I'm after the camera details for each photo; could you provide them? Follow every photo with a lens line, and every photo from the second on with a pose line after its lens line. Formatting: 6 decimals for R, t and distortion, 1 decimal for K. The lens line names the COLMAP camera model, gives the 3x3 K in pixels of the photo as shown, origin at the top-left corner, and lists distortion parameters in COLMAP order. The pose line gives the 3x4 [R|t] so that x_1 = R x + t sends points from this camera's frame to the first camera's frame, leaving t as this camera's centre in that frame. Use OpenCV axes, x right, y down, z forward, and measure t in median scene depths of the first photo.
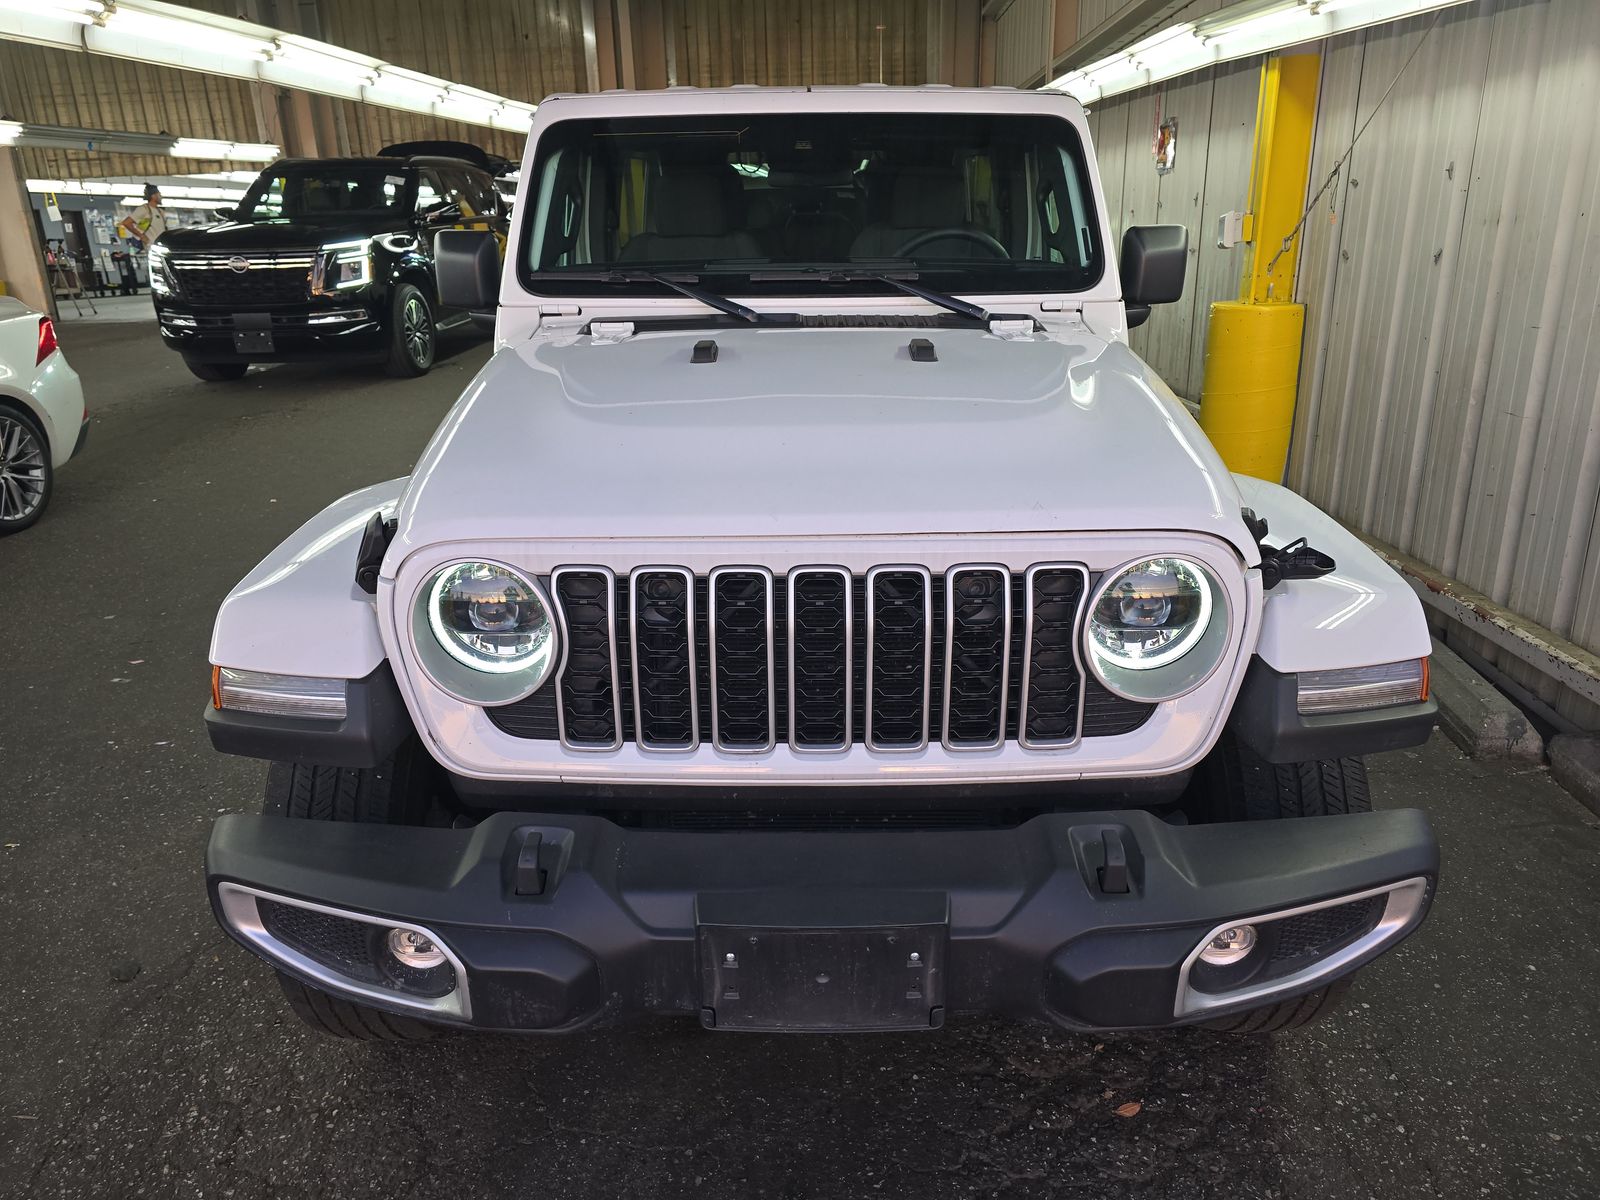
lens RADIAL K [[1086.1, 0, 800.0], [0, 1086.1, 600.0], [0, 0, 1]] dist [0.051021, -0.045670]
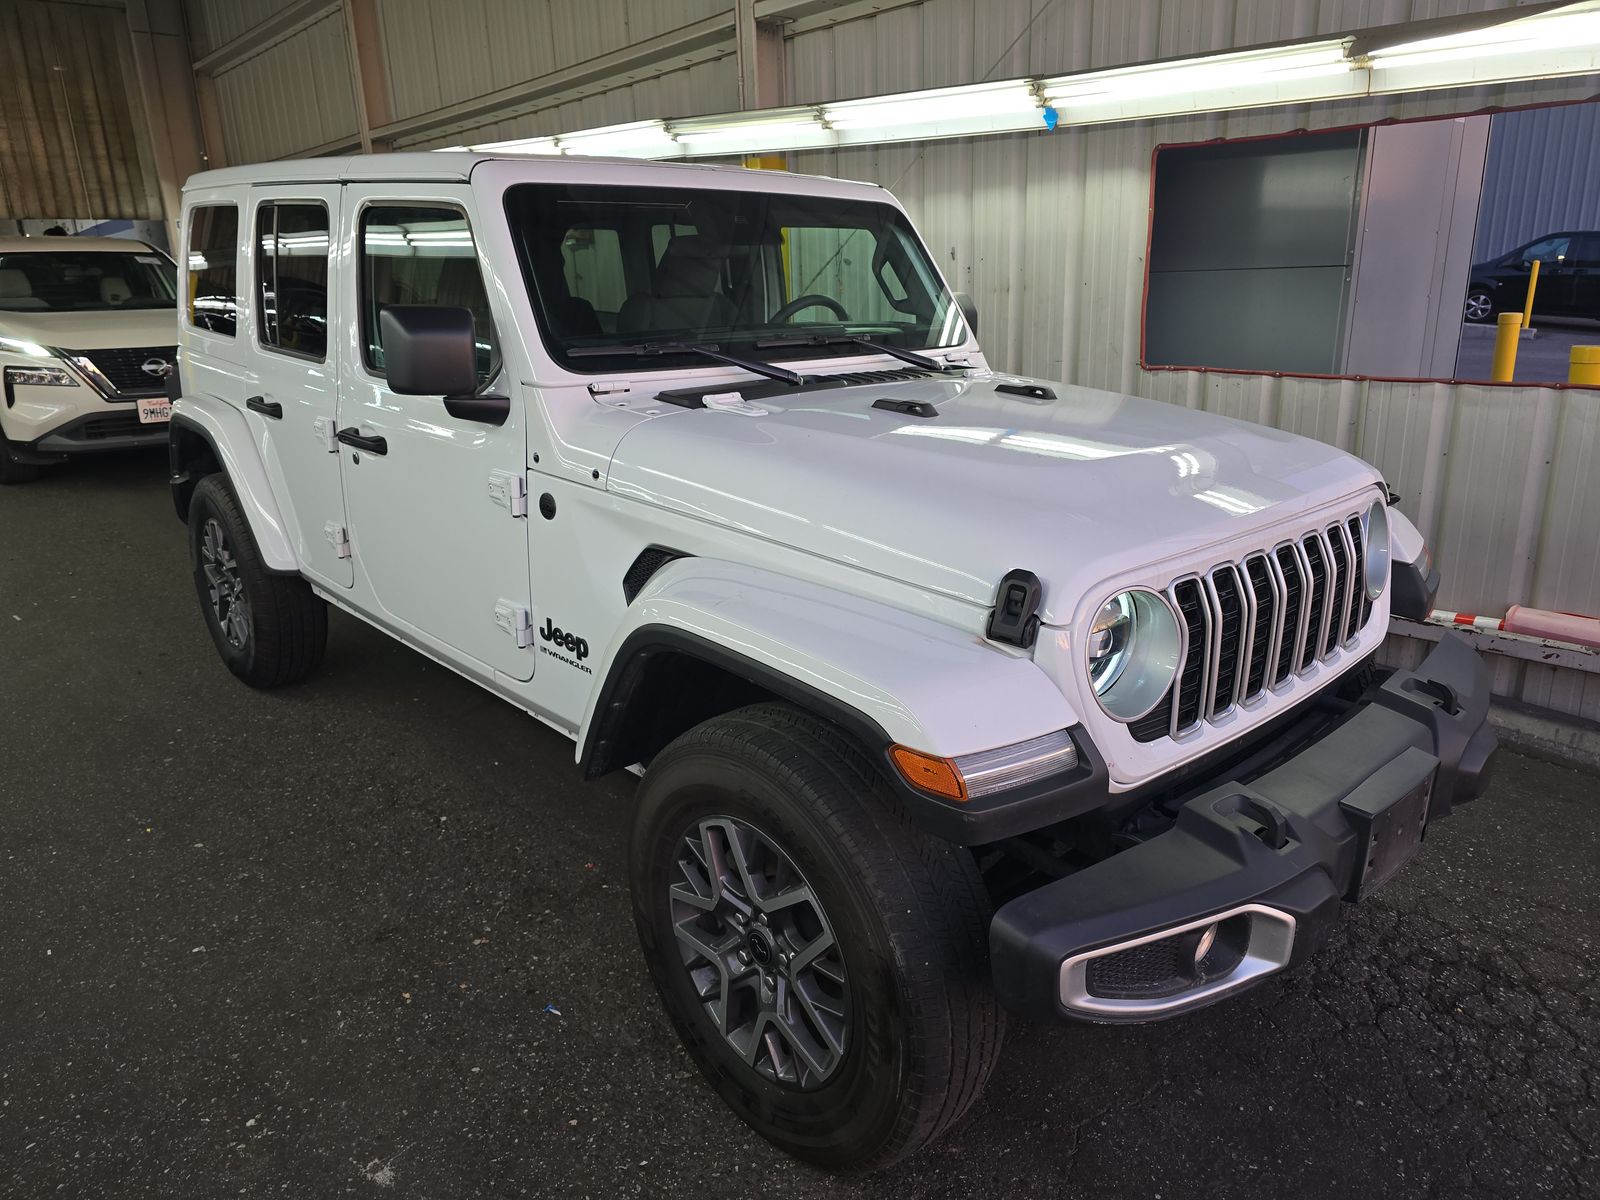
lens RADIAL K [[1086.1, 0, 800.0], [0, 1086.1, 600.0], [0, 0, 1]] dist [0.051021, -0.045670]
pose [[0.725192, -0.194485, 0.660509, -0.768499], [0.232603, 0.972083, 0.030845, -0.083100], [-0.648068, 0.131268, 0.750184, 0.233669]]
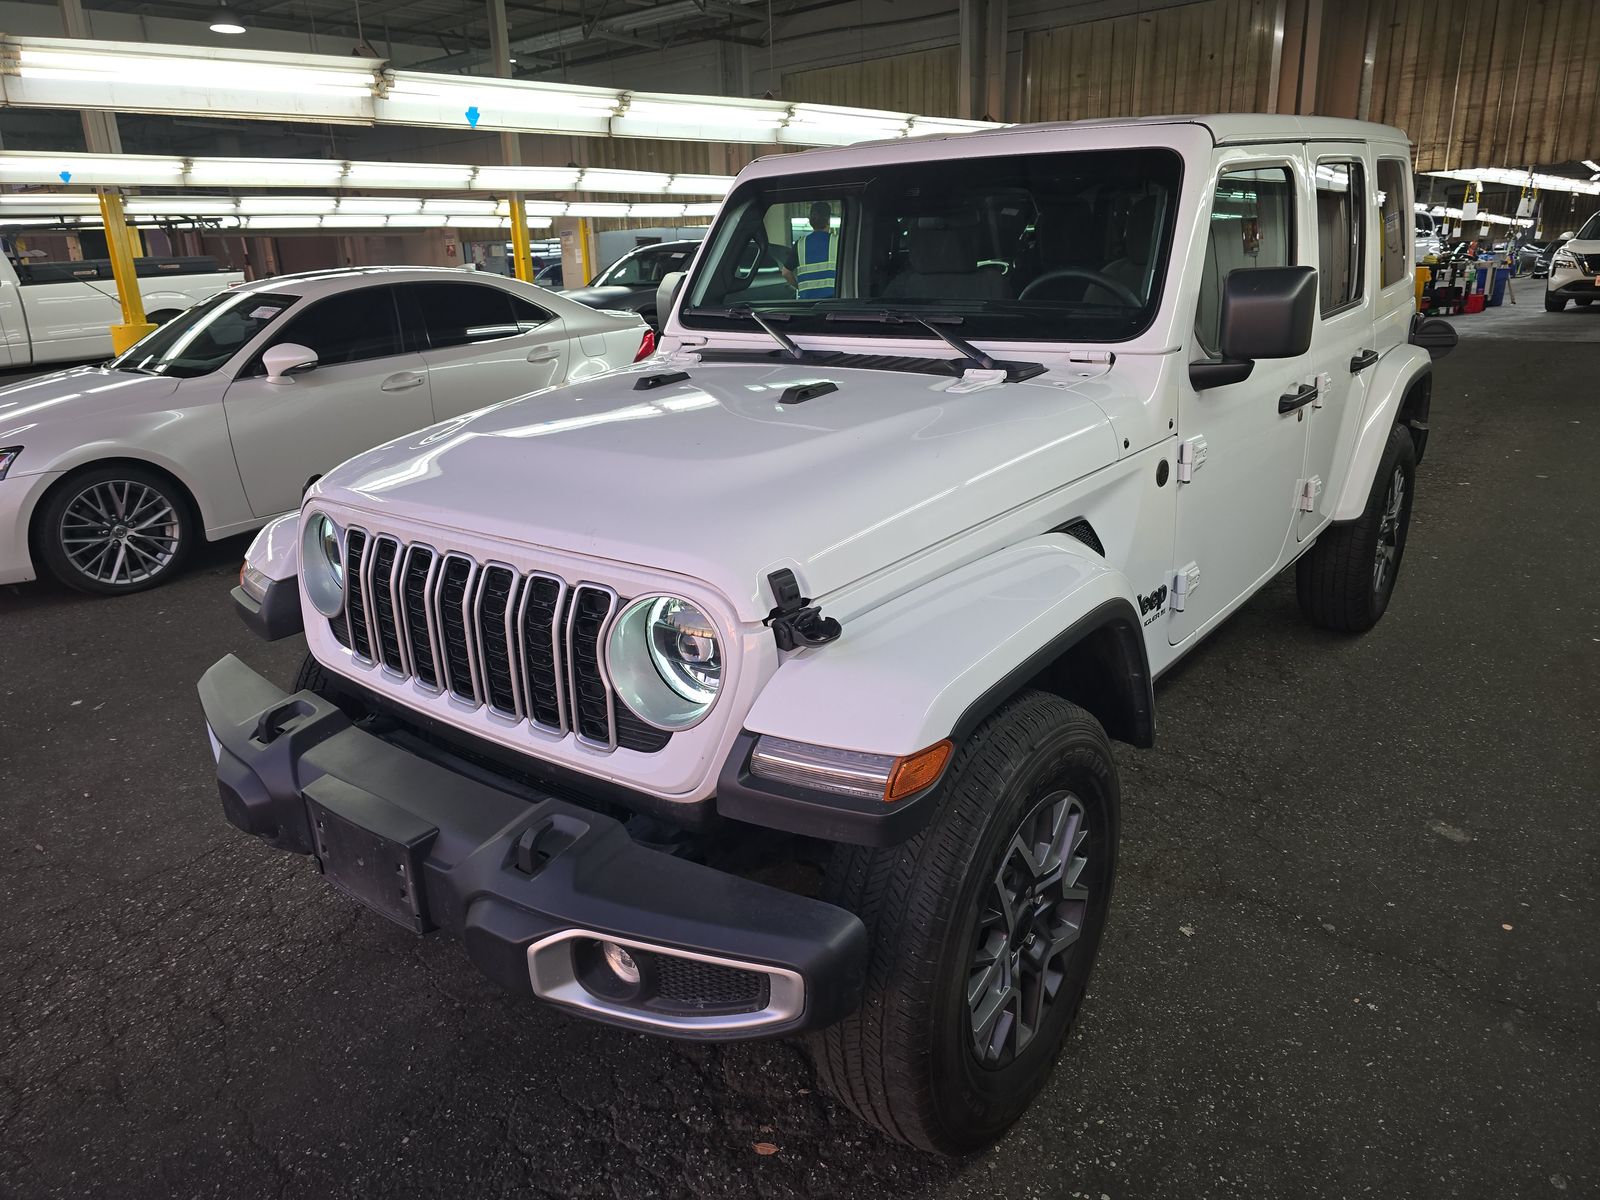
lens RADIAL K [[1086.1, 0, 800.0], [0, 1086.1, 600.0], [0, 0, 1]] dist [0.051021, -0.045670]
pose [[0.789359, 0.178930, -0.587279, 0.643101], [-0.187636, 0.981127, 0.046725, -0.065748], [0.584556, 0.073312, 0.808034, 0.128997]]
